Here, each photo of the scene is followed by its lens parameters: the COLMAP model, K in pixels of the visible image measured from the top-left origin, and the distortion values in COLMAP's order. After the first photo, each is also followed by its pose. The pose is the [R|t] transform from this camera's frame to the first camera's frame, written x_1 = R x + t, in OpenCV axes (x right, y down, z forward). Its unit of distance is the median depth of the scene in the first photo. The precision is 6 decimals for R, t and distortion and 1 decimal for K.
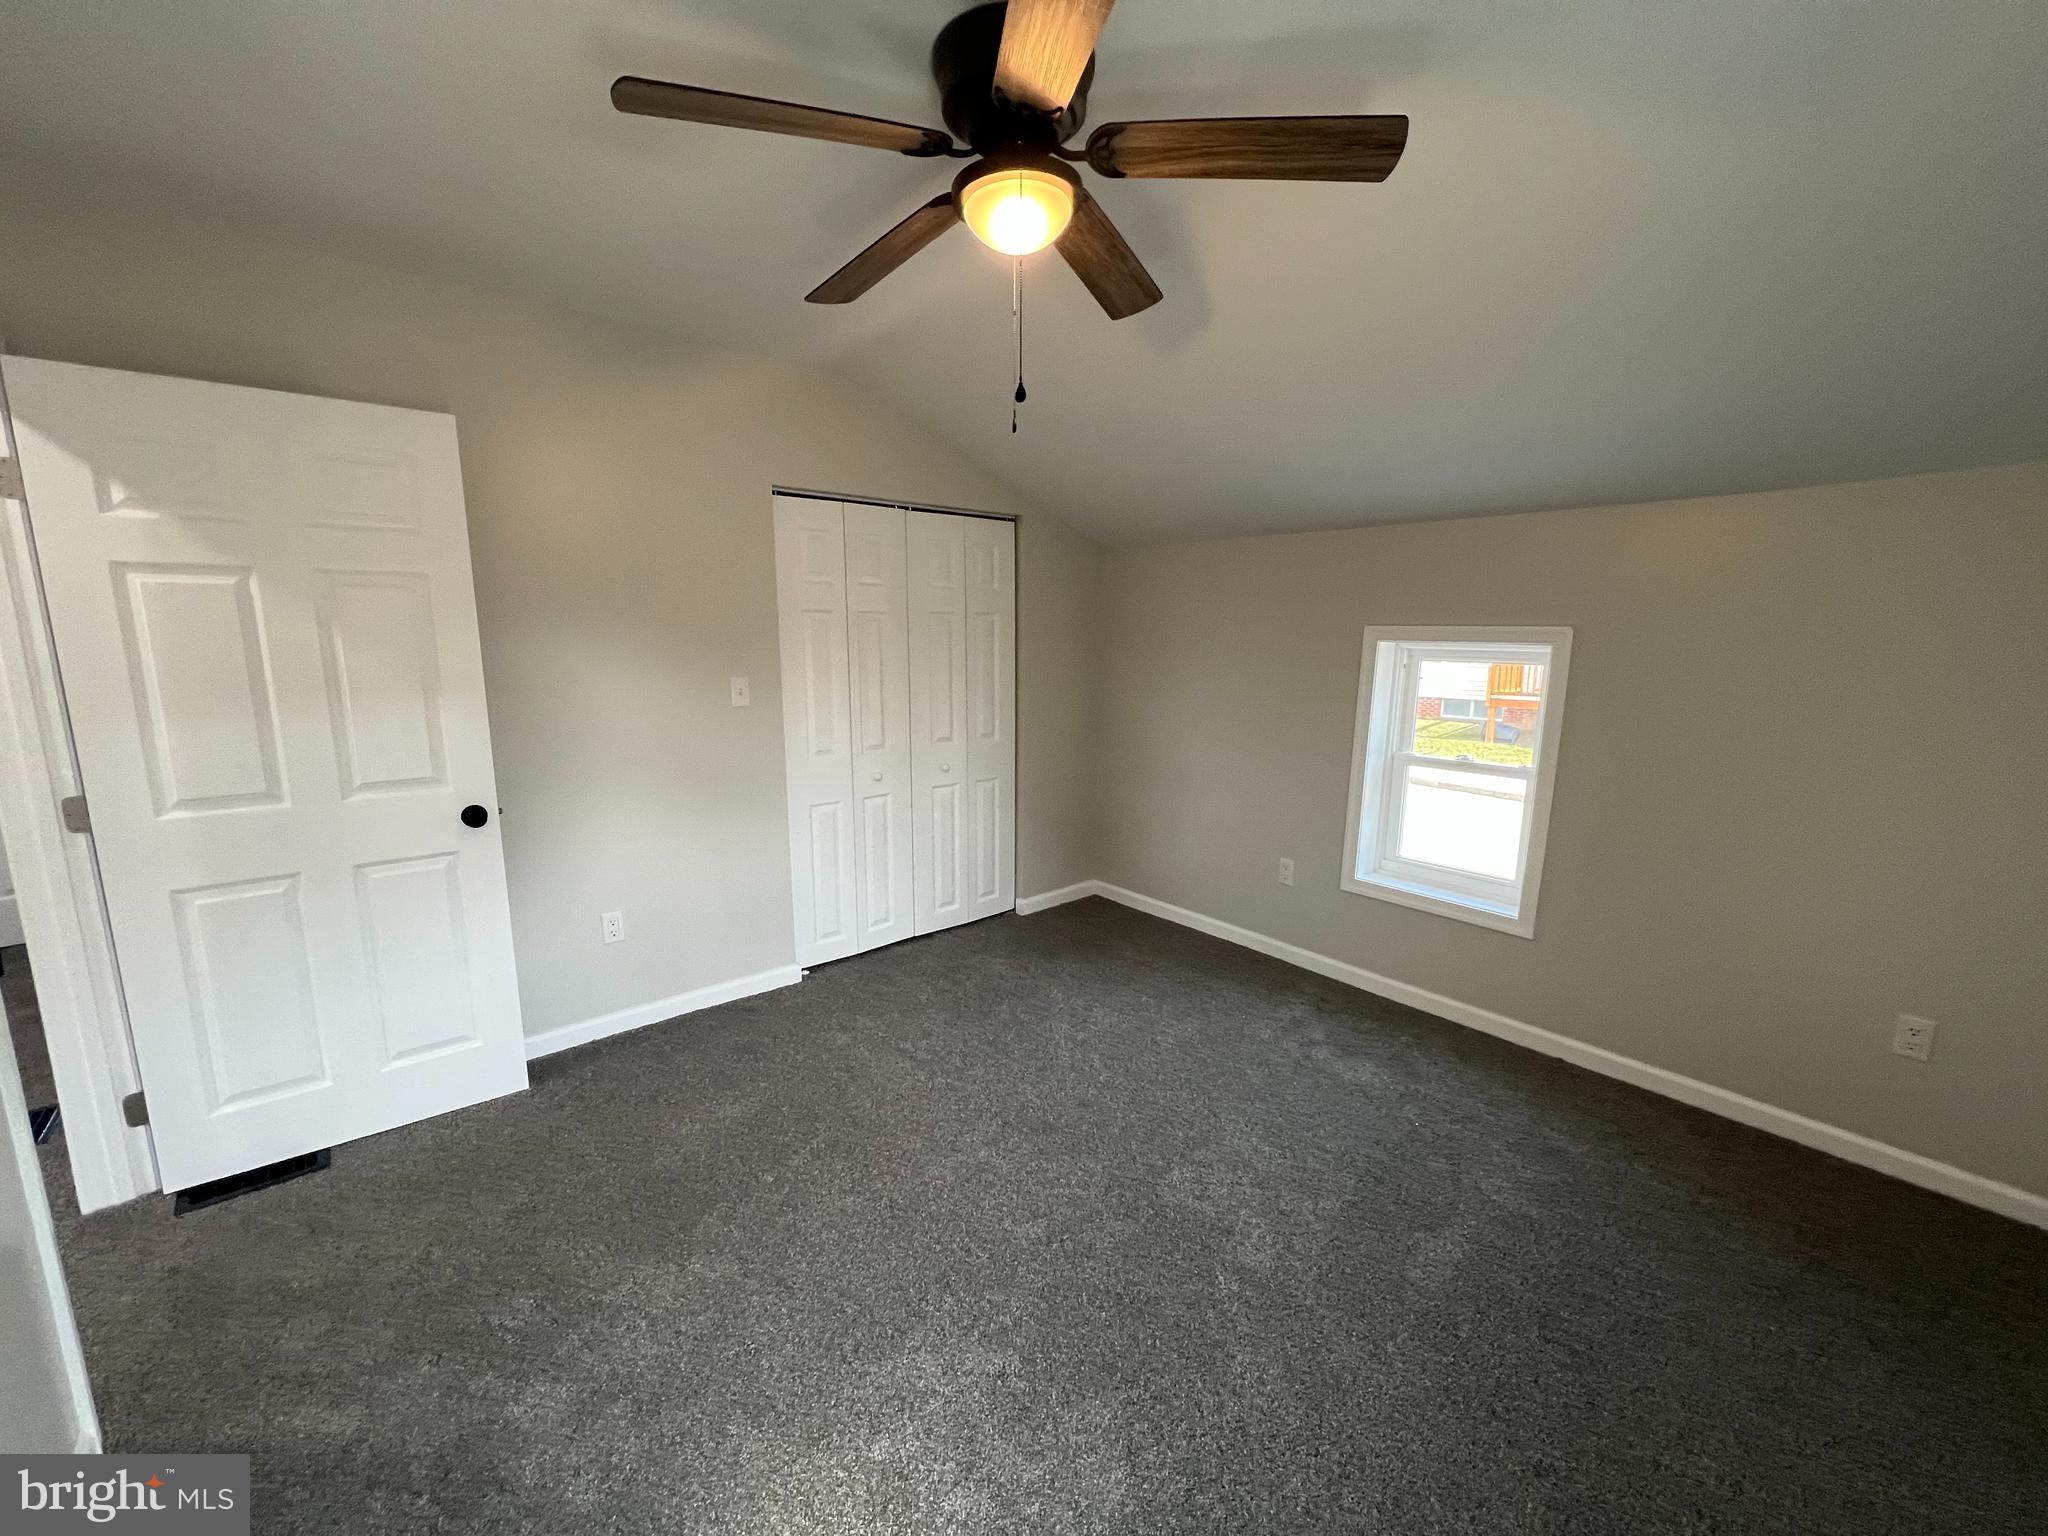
lens RADIAL K [[819.5, 0, 1024.0], [0, 819.5, 768.0], [0, 0, 1]] dist [0.000726, 0.000239]
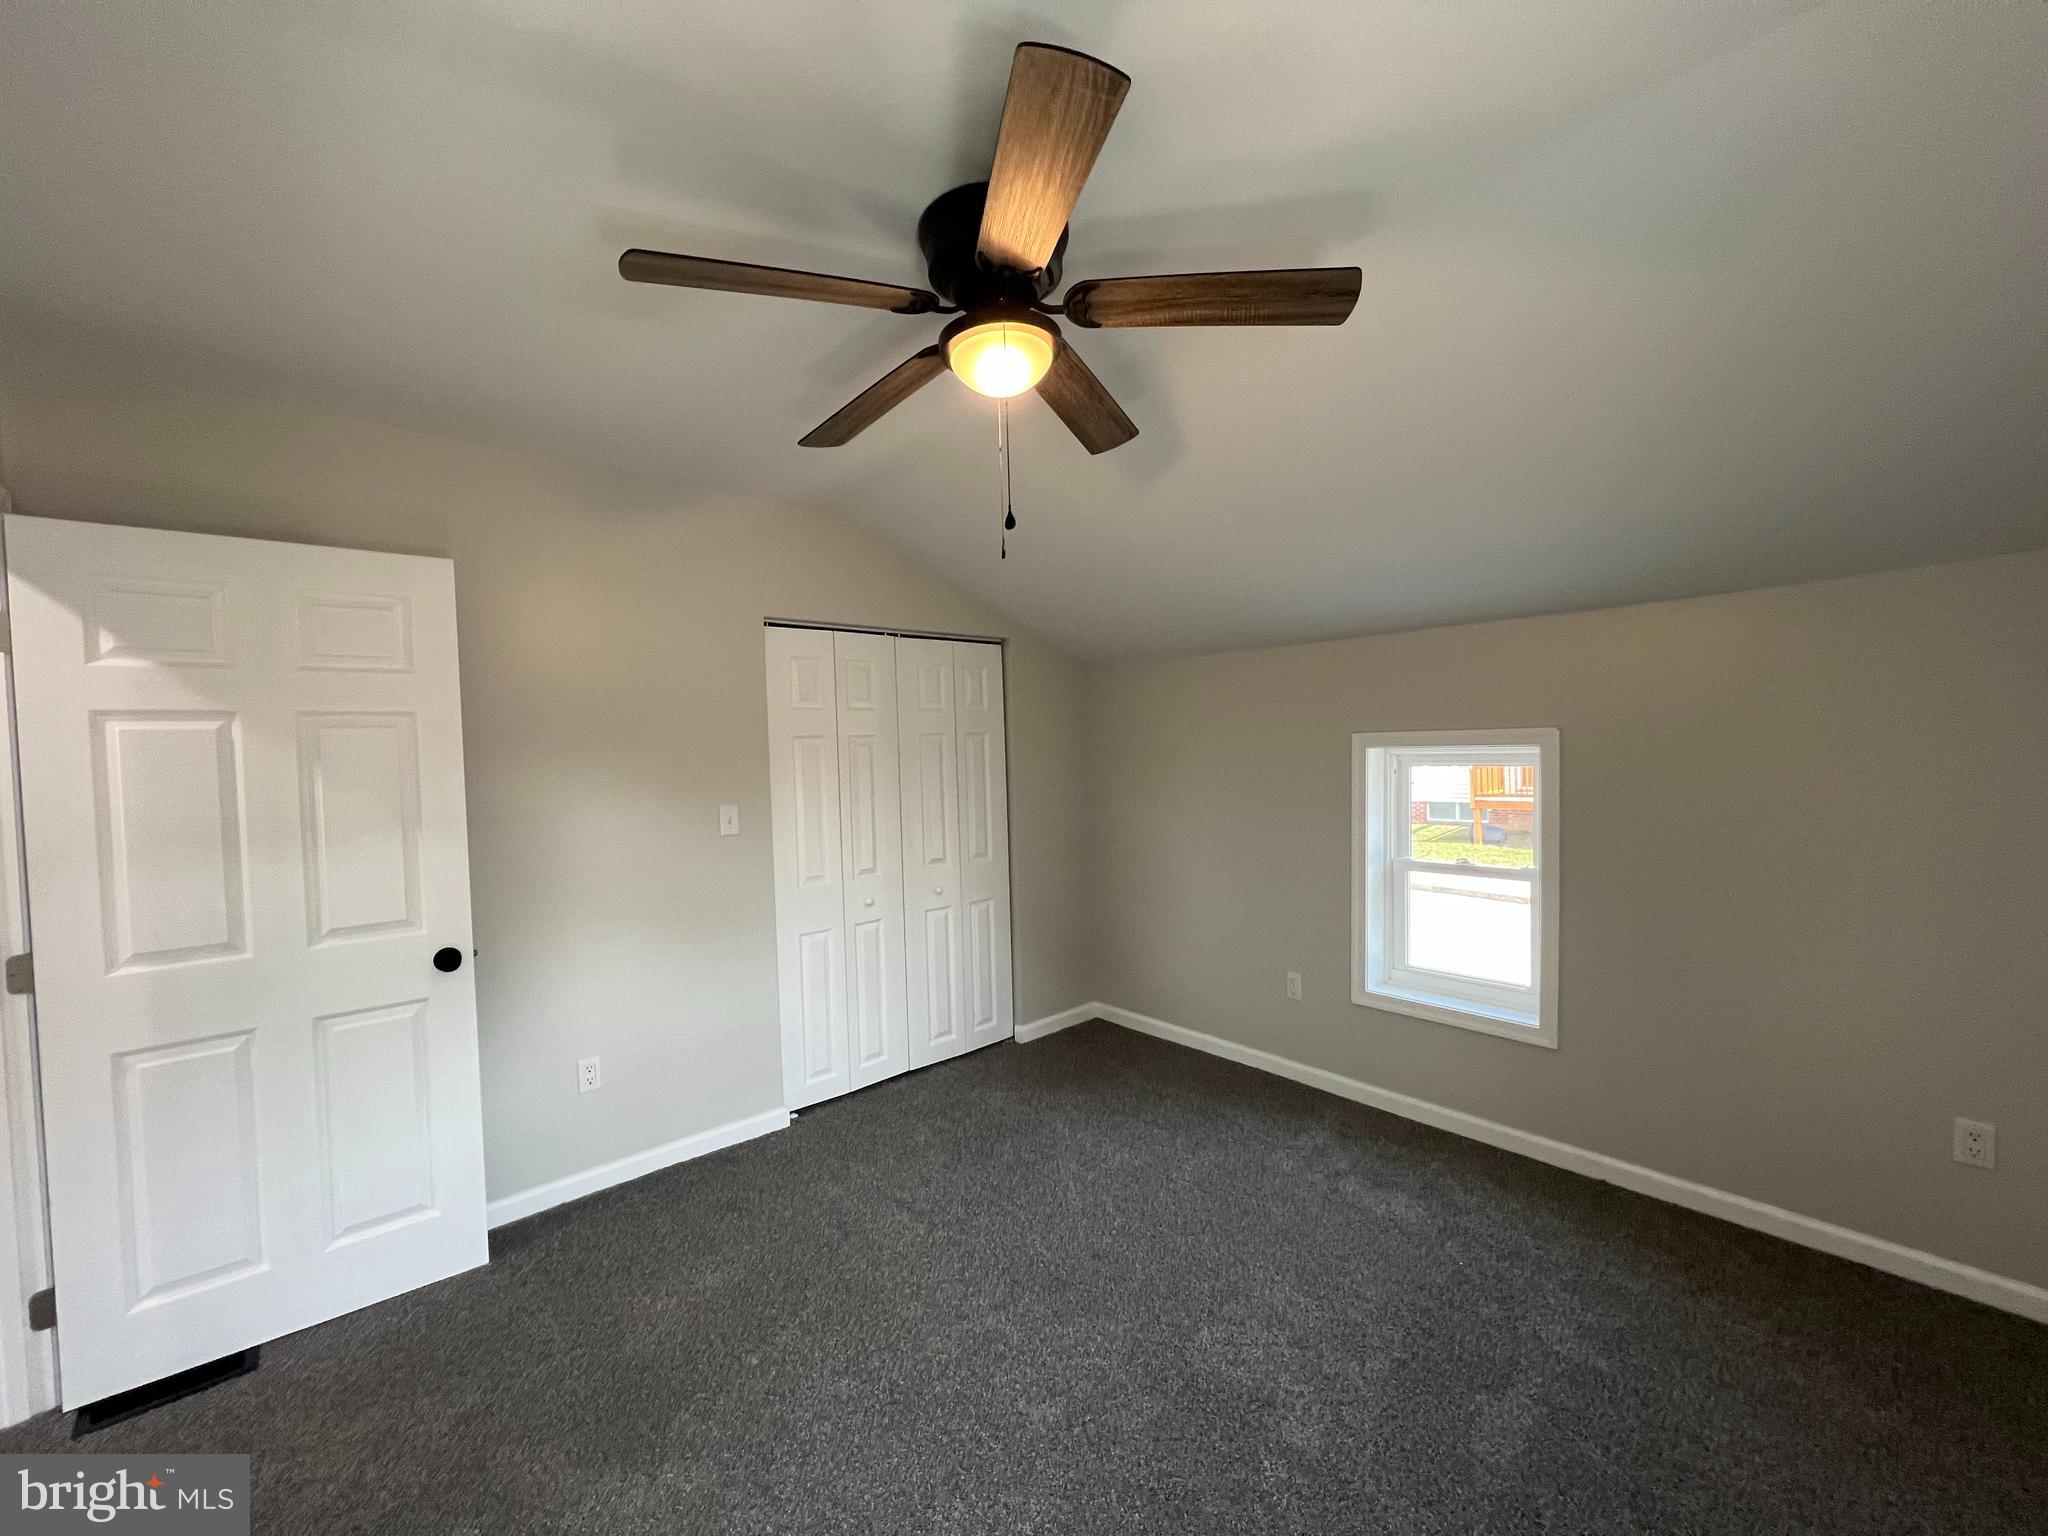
lens RADIAL K [[819.5, 0, 1024.0], [0, 819.5, 768.0], [0, 0, 1]] dist [0.000726, 0.000239]
pose [[0.999305, -0.033338, 0.016665, -0.008929], [0.035377, 0.989144, -0.142629, -0.002168], [-0.011730, 0.143119, 0.989636, 0.016950]]
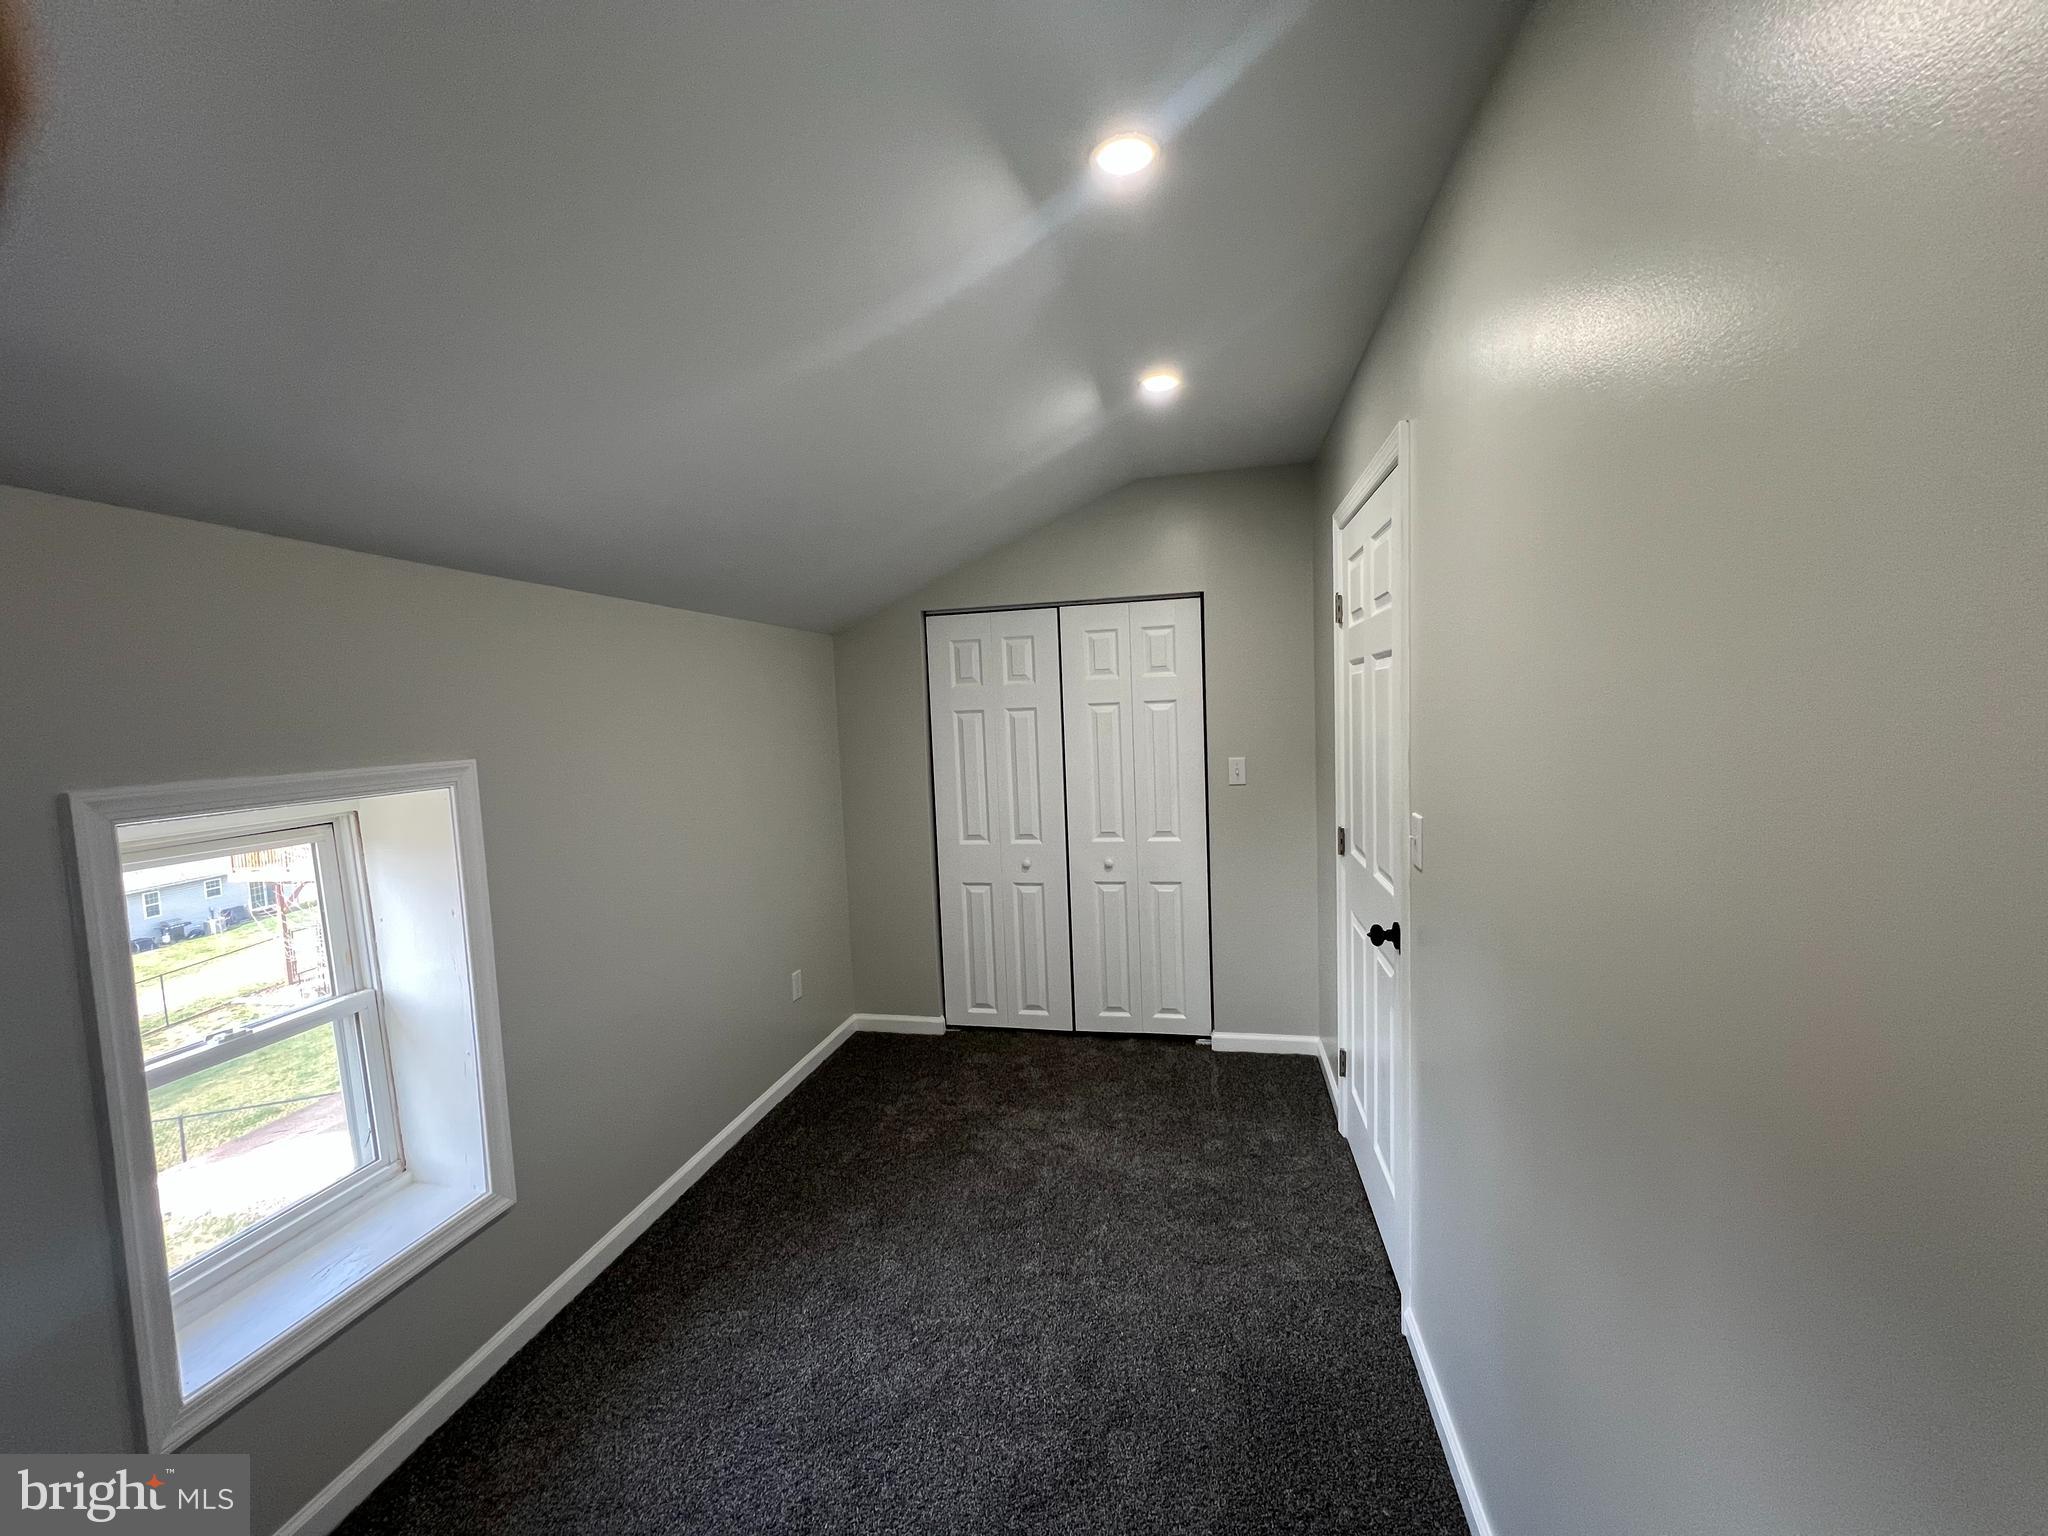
lens RADIAL K [[819.5, 0, 1024.0], [0, 819.5, 768.0], [0, 0, 1]] dist [0.000726, 0.000239]
pose [[0.603978, 0.033497, -0.796297, 1.055491], [-0.099454, 0.994475, -0.033601, -0.120231], [0.790772, 0.099489, 0.603972, 0.587636]]
